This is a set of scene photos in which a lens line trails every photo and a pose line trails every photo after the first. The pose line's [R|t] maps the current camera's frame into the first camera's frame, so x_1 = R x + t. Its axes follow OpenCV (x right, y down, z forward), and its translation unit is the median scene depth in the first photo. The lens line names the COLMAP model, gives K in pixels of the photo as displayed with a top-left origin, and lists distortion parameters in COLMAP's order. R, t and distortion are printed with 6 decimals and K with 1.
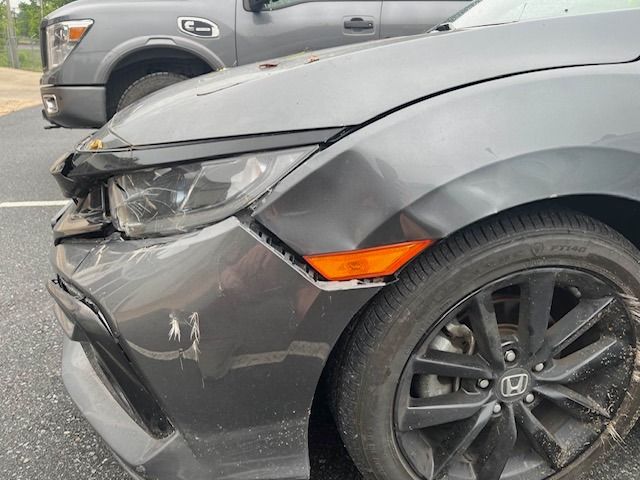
lens RADIAL K [[479.7, 0, 318.6], [0, 479.7, 241.5], [0, 0, 1]] dist [-0.010098, -0.004157]
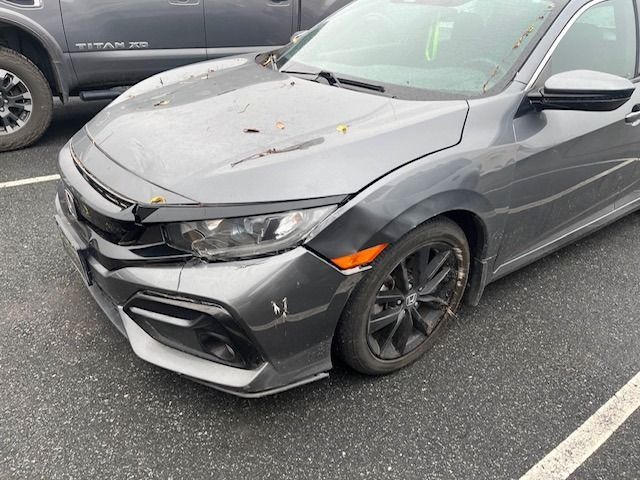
lens RADIAL K [[479.7, 0, 320.7], [0, 479.7, 238.7], [0, 0, 1]] dist [-0.010098, -0.004157]
pose [[0.901079, -0.152287, 0.406037, -0.731000], [0.094573, 0.982783, 0.158723, -0.315145], [-0.423218, -0.104621, 0.899967, -0.638277]]
